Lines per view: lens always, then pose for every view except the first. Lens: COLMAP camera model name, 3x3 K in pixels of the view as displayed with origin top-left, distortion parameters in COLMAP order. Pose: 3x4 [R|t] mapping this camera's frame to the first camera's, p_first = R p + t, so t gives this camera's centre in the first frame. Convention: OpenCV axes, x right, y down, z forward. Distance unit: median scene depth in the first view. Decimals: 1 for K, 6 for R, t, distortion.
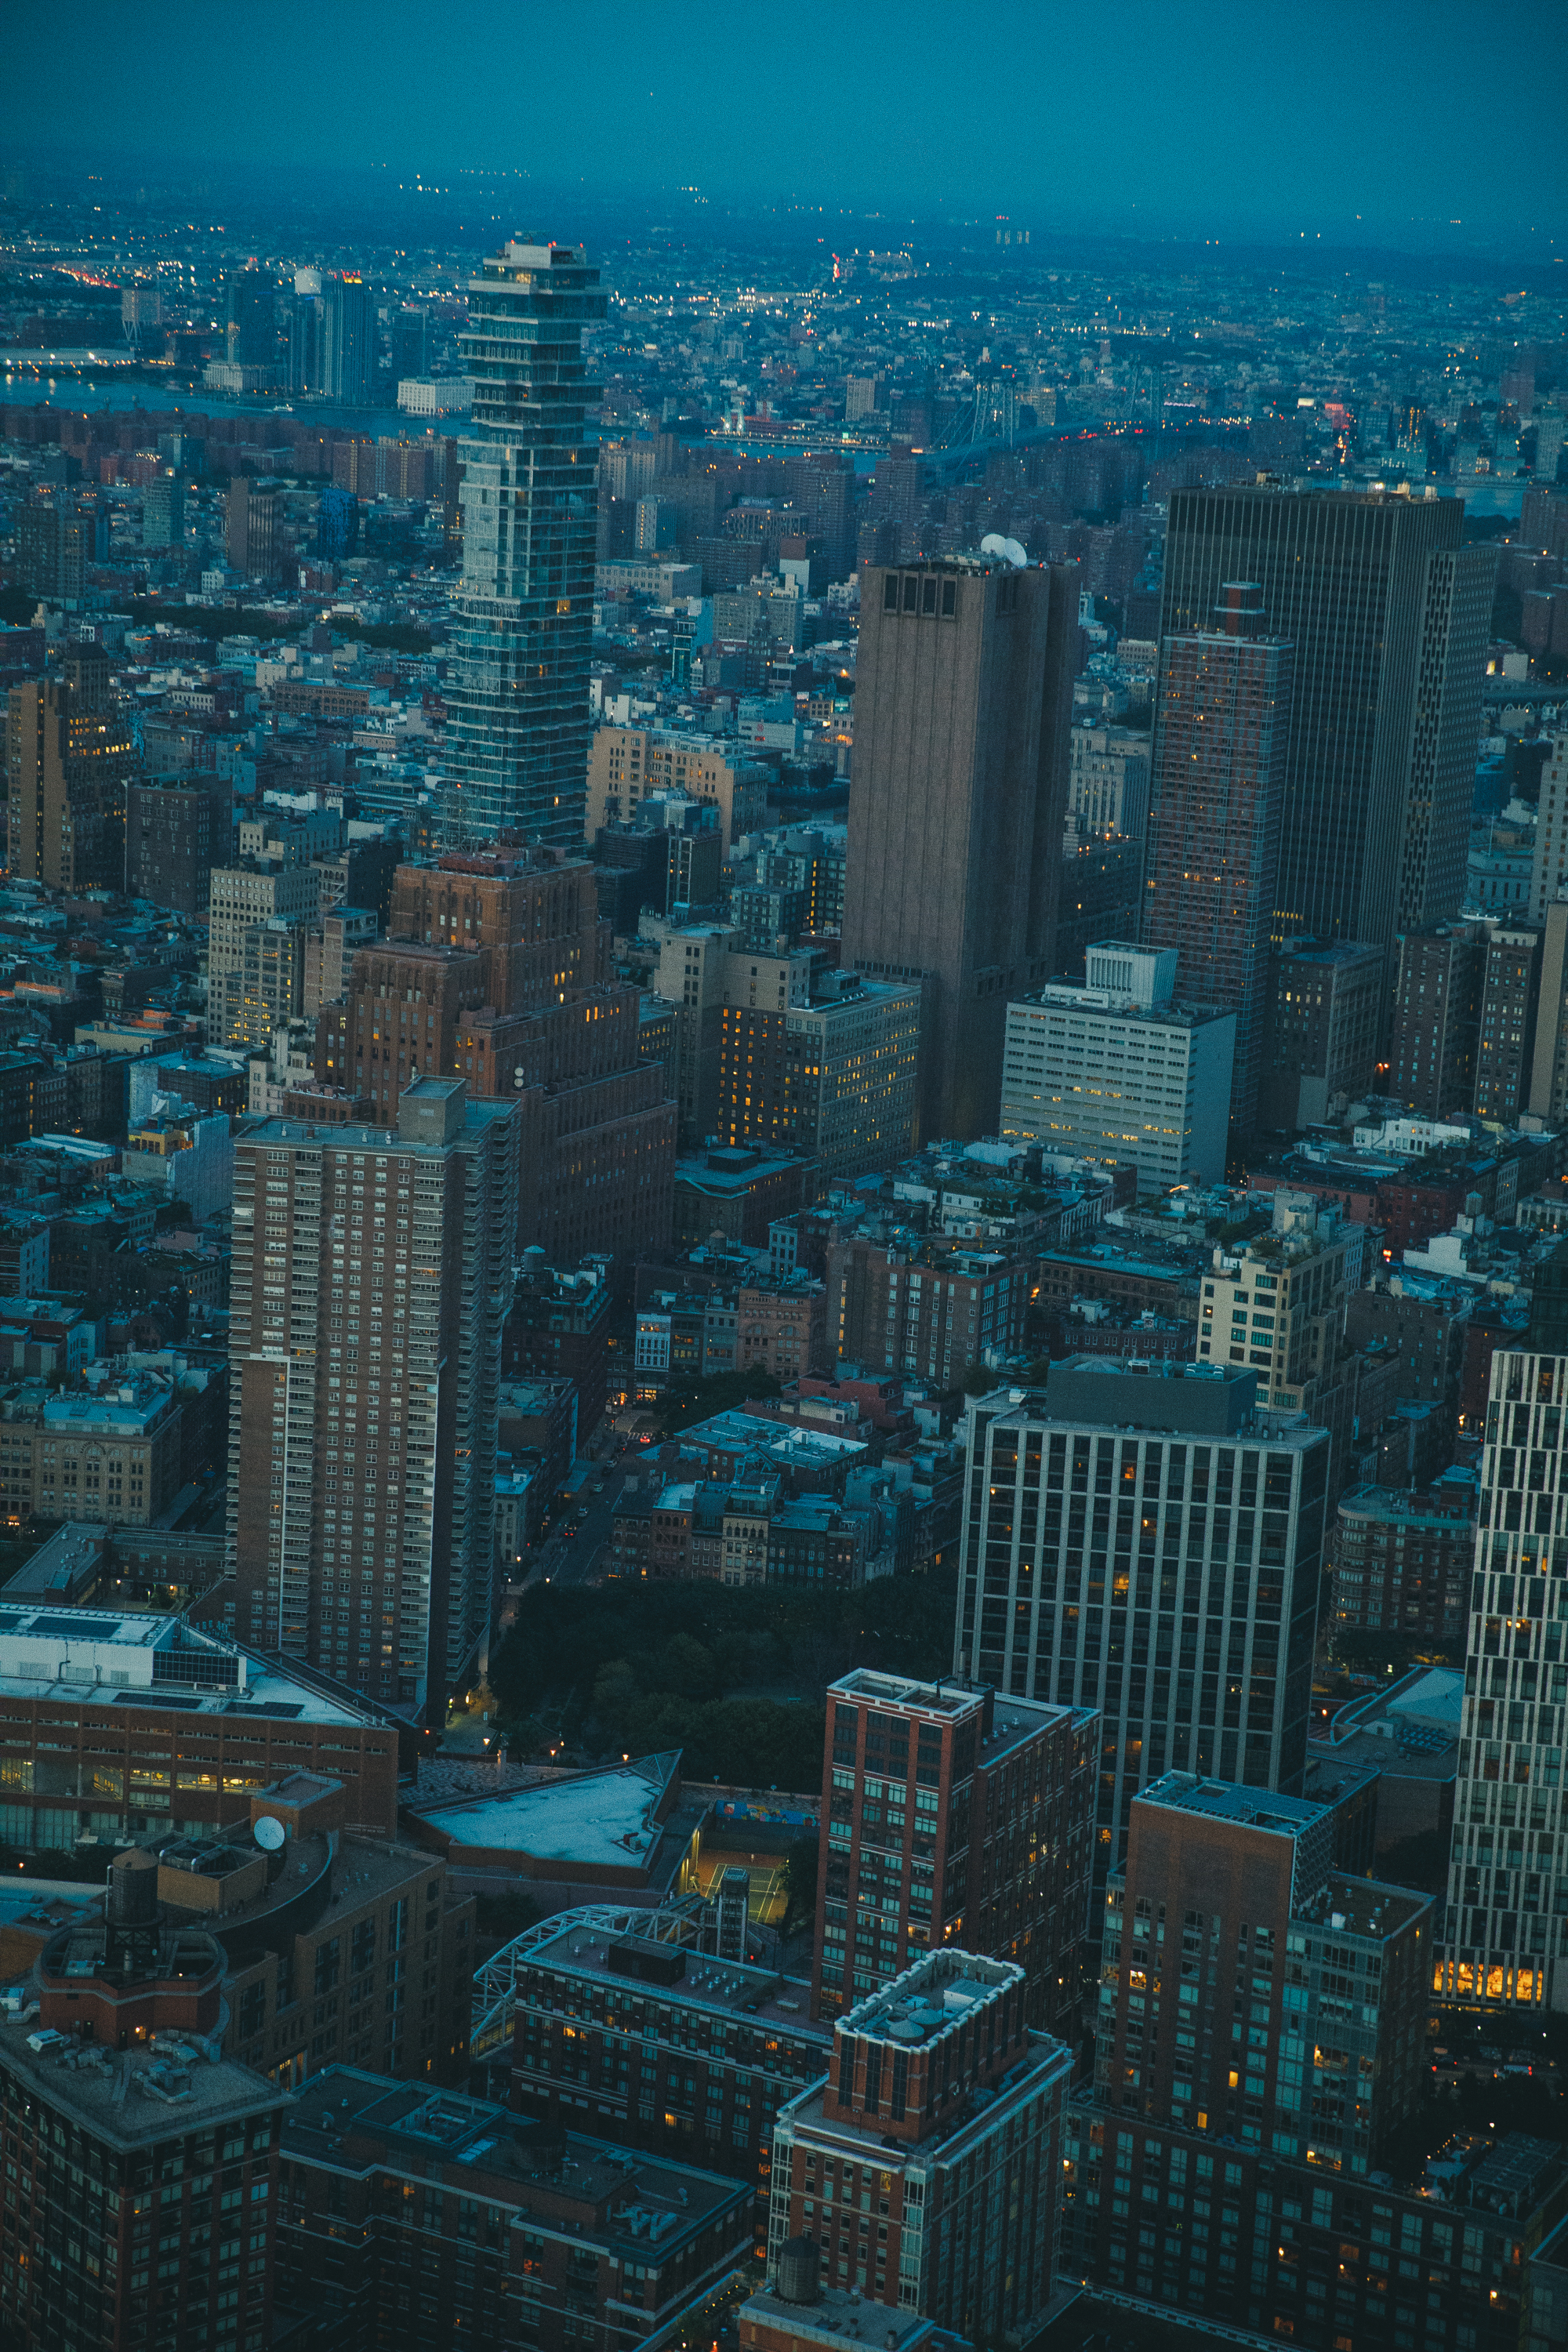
lens RADIAL K [[4468.0, 0, 781.0], [0, 4468.0, 1169.7], [0, 0, 1]] dist [0.217819, 0.000000]
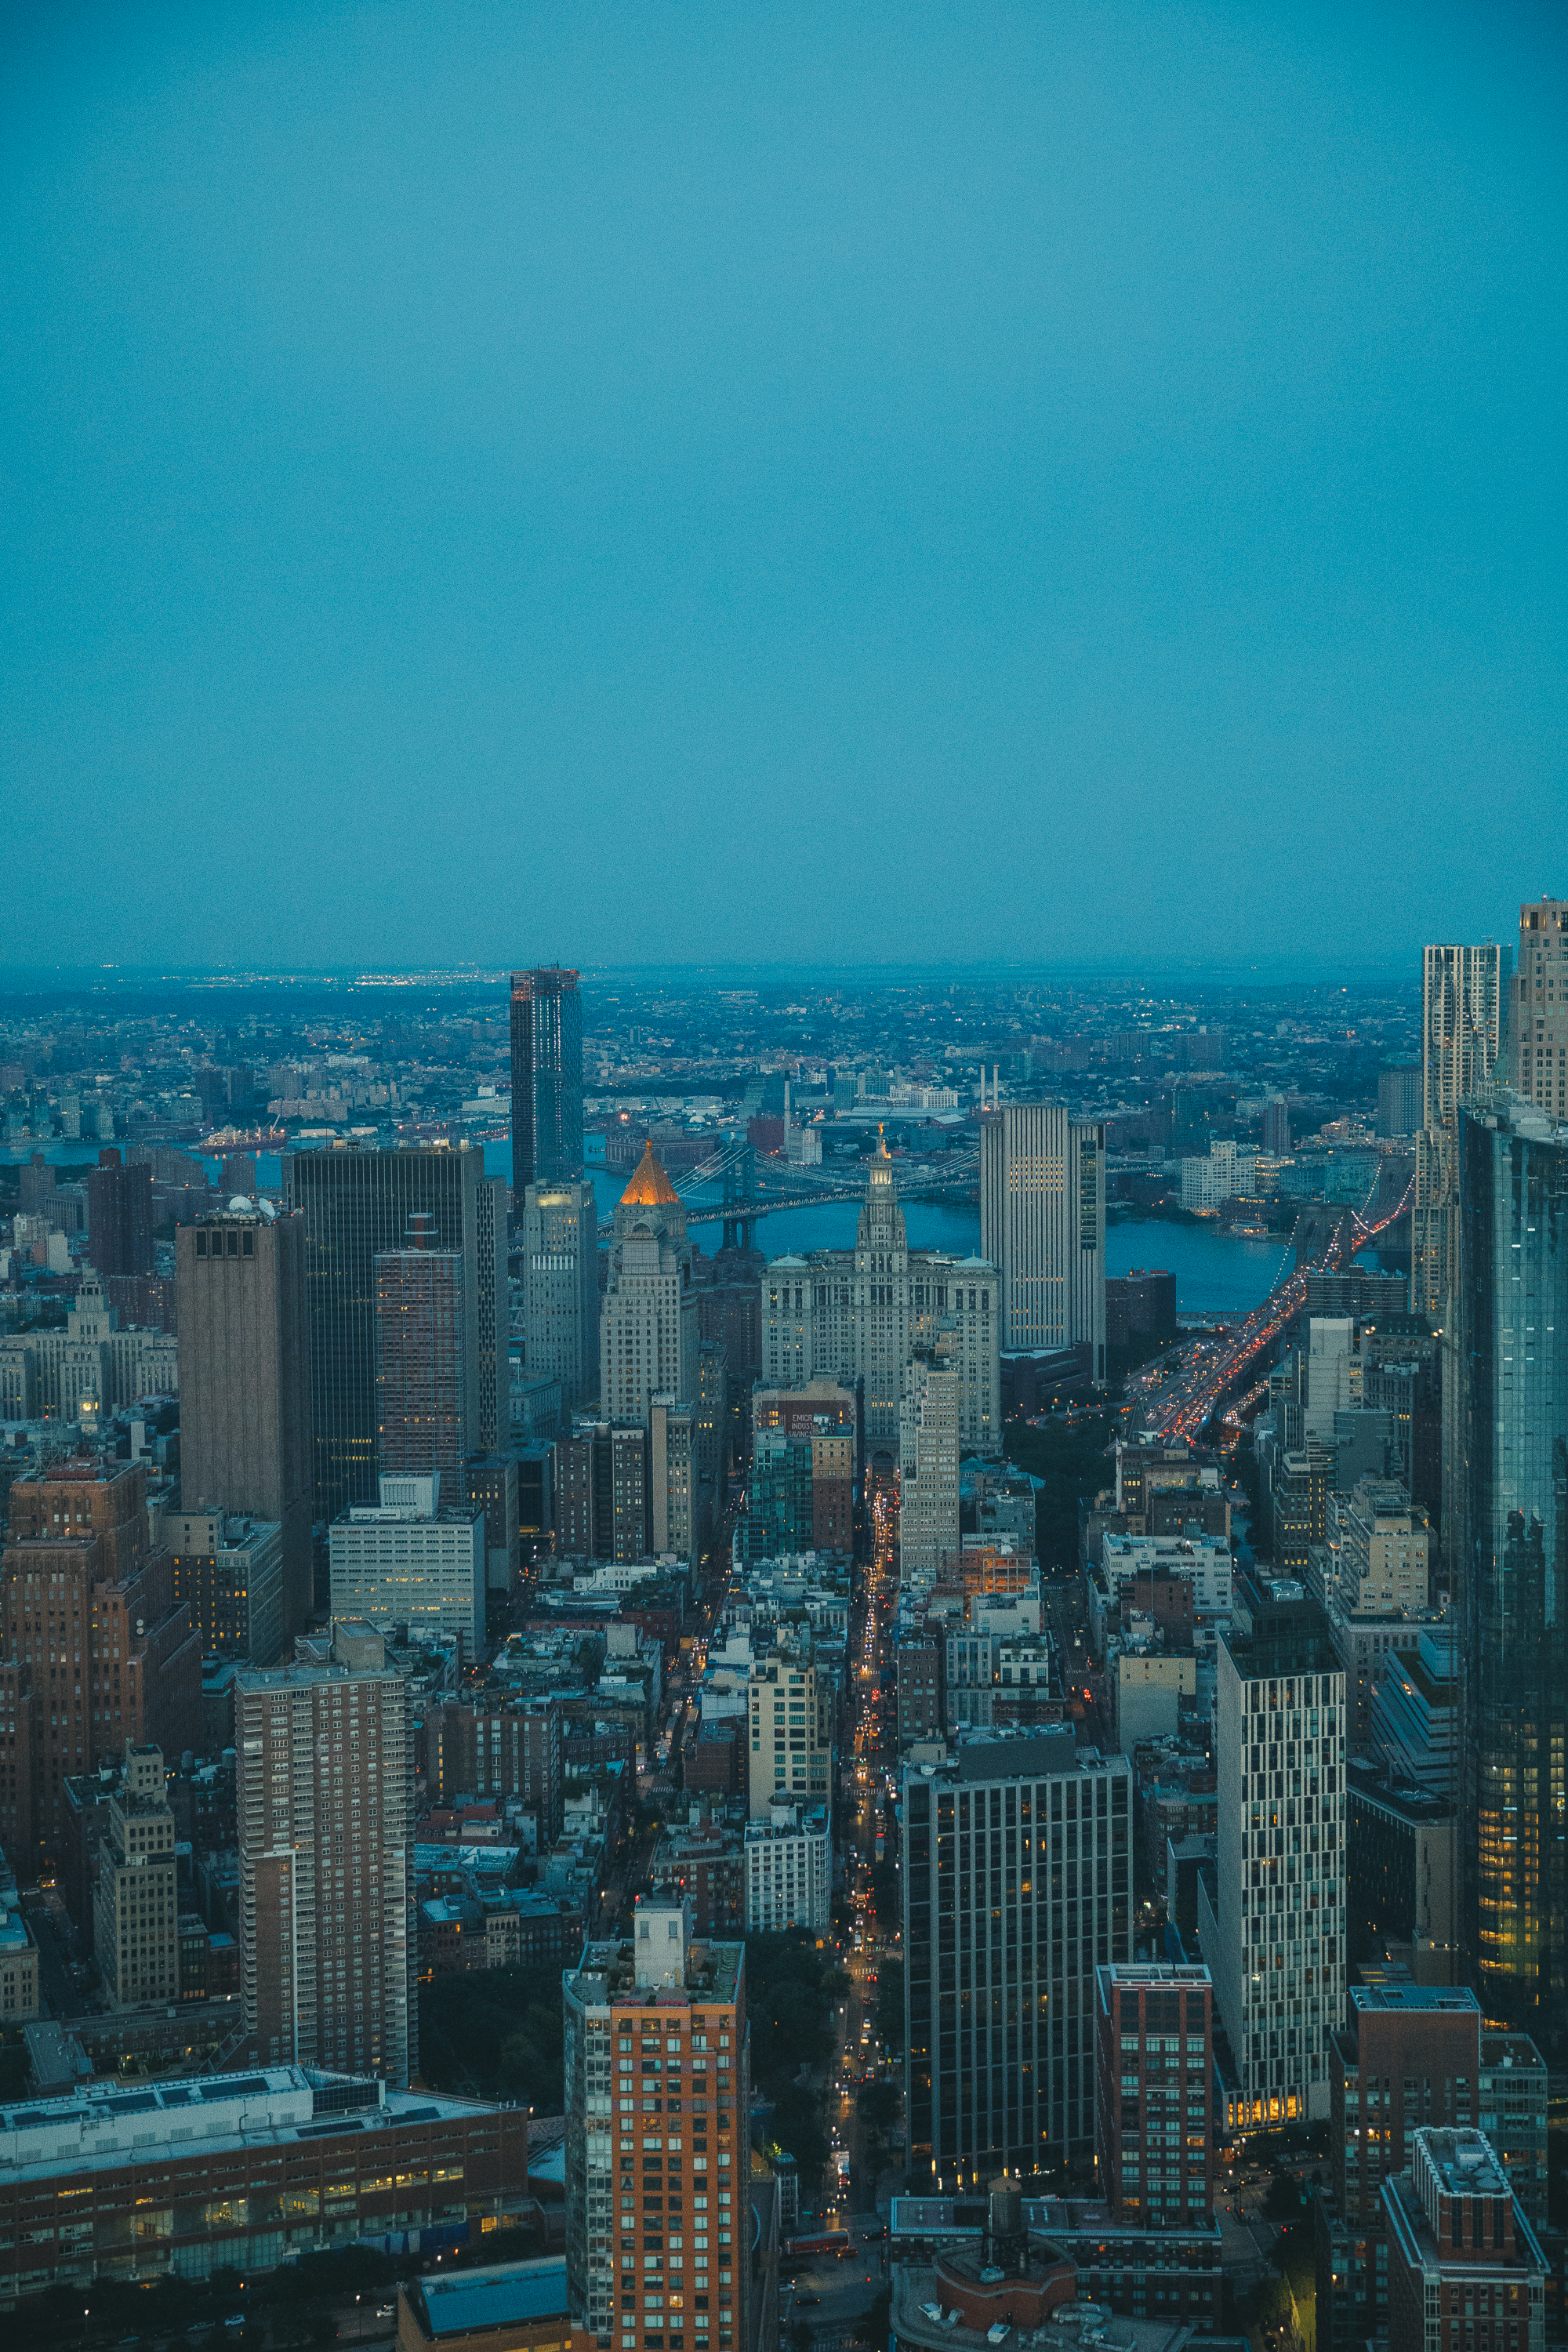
lens RADIAL K [[3154.6, 0, 777.3], [0, 3154.6, 1201.0], [0, 0, 1]] dist [0.101832, 0.000000]
pose [[0.890338, -0.096003, 0.445064, -0.403197], [0.151636, 0.984235, -0.091036, -0.041733], [-0.429308, 0.148540, 0.890859, 0.085053]]
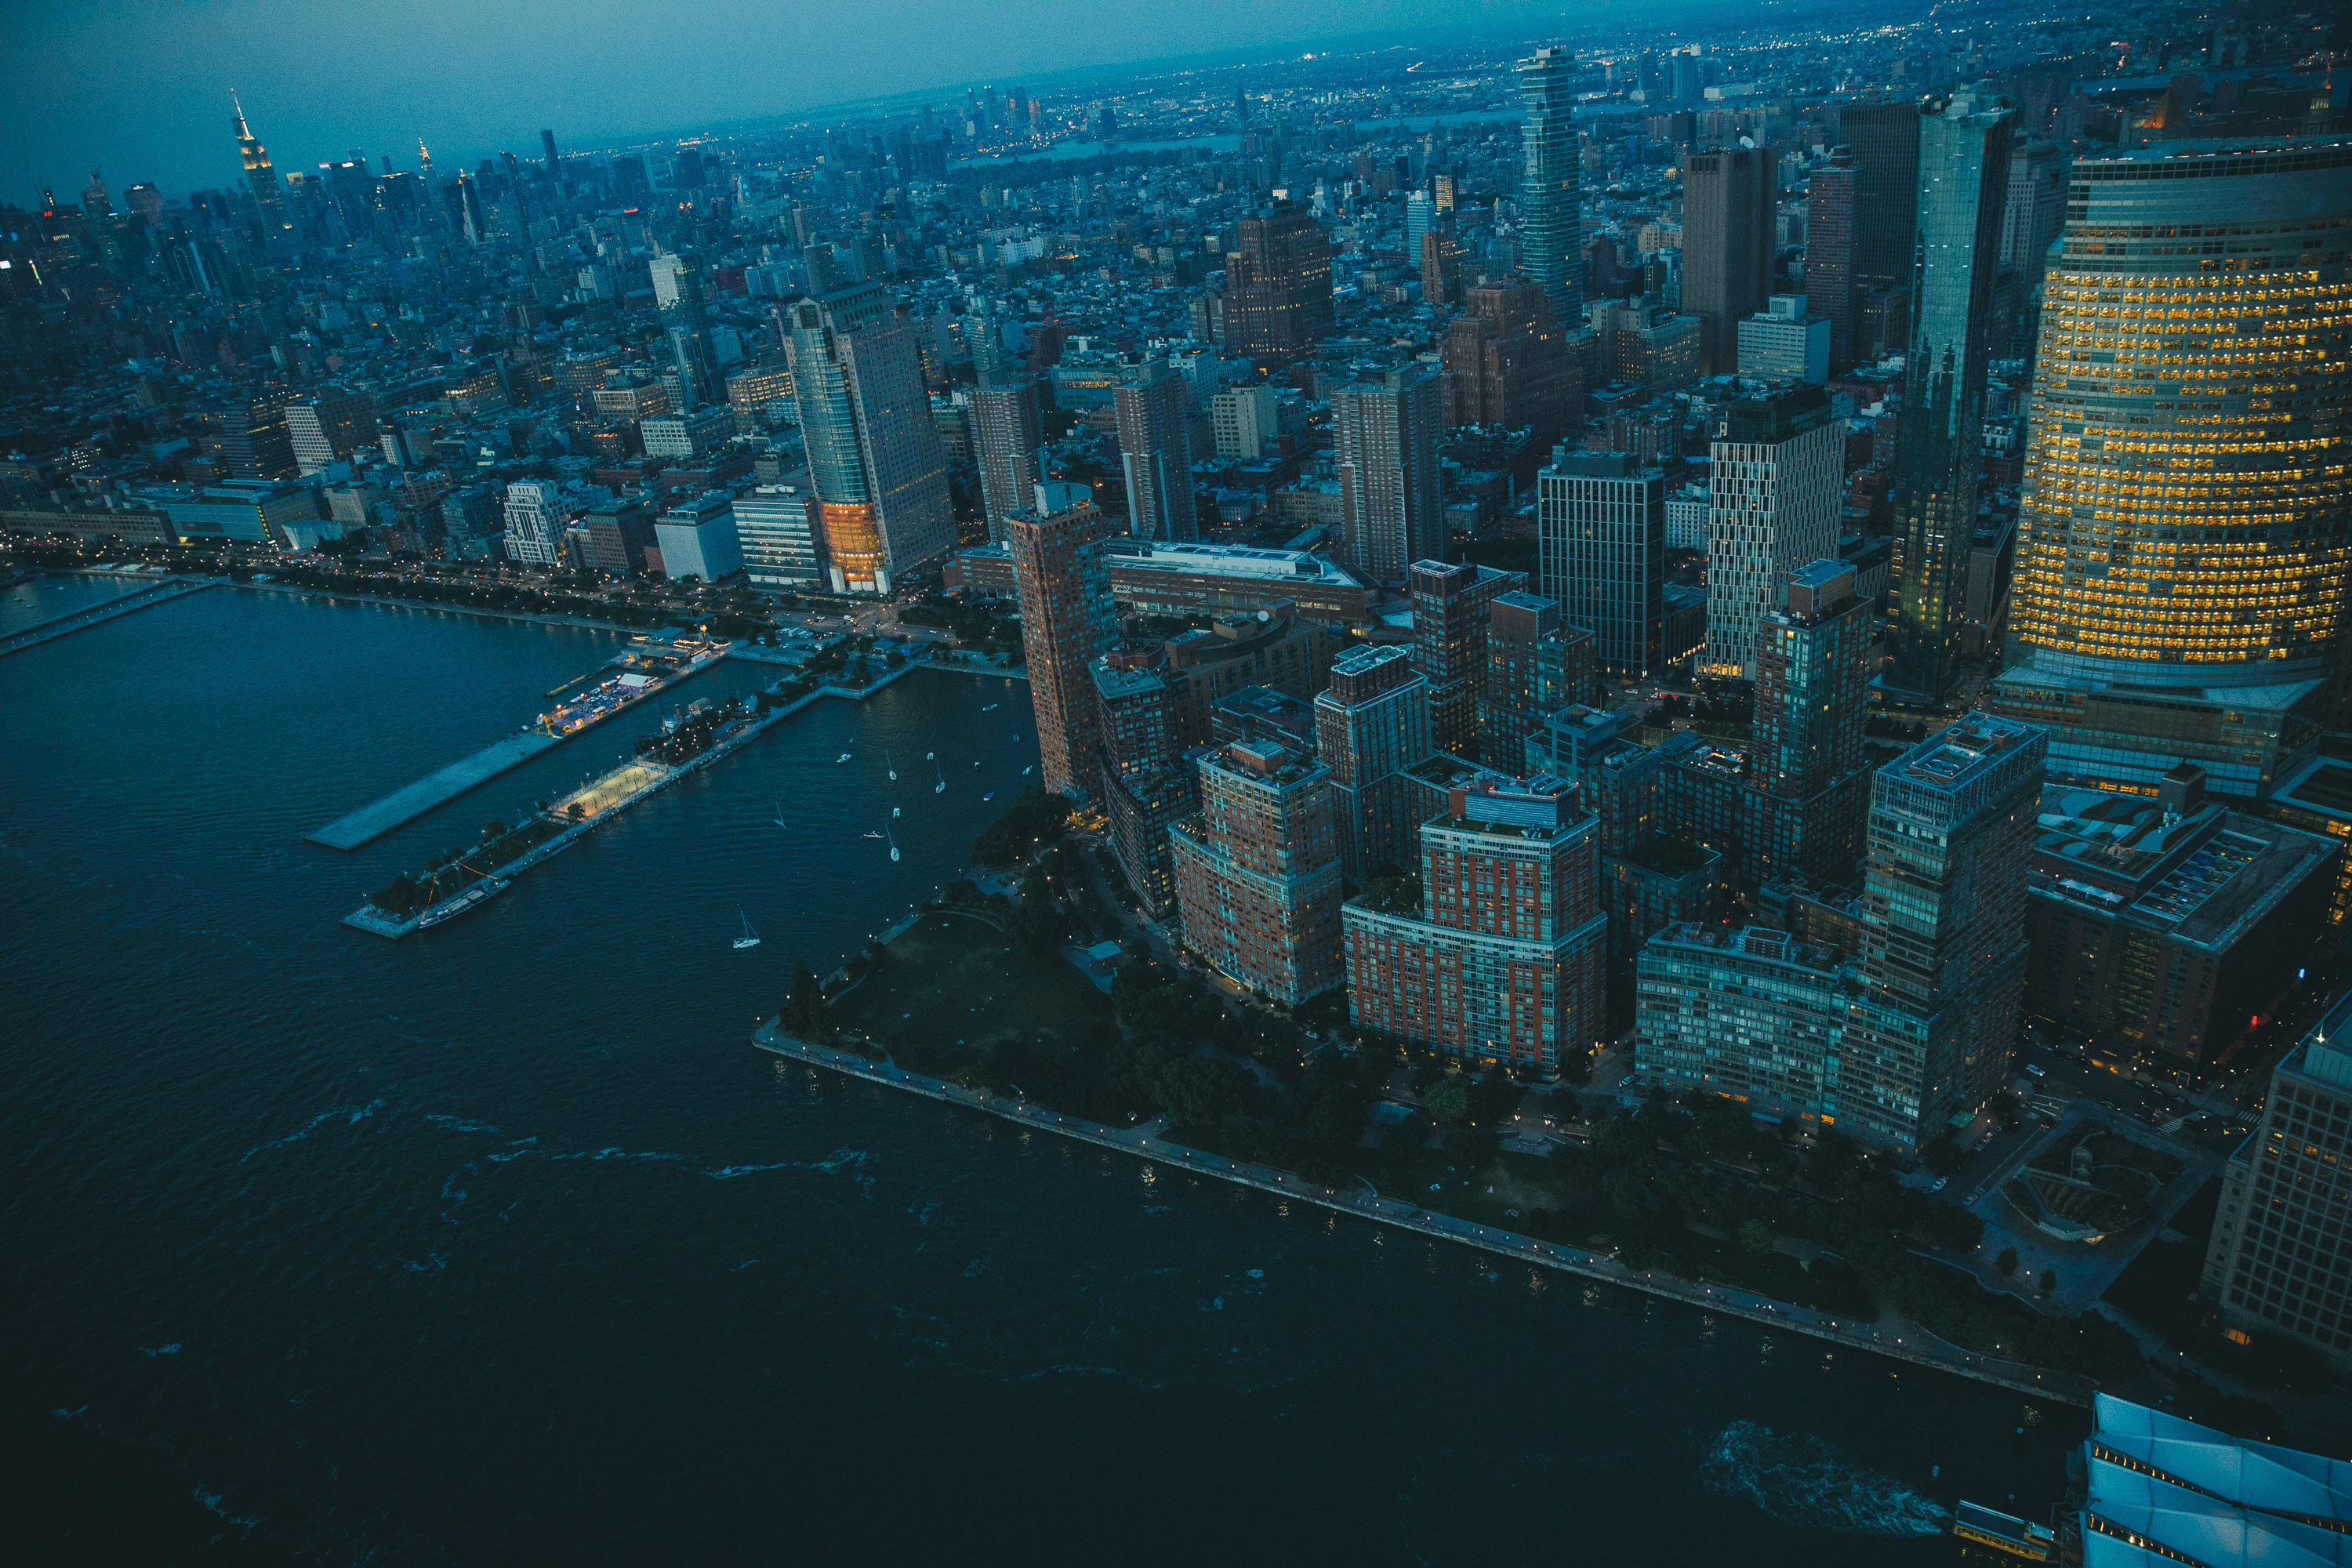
lens RADIAL K [[1627.1, 0, 1183.6], [0, 1627.1, 757.6], [0, 0, 1]] dist [-0.086550, 0.060623]
pose [[0.902394, 0.030406, -0.429838, 0.270813], [0.060071, 0.978891, 0.195357, 0.016104], [0.426704, -0.202110, 0.881519, -0.035156]]
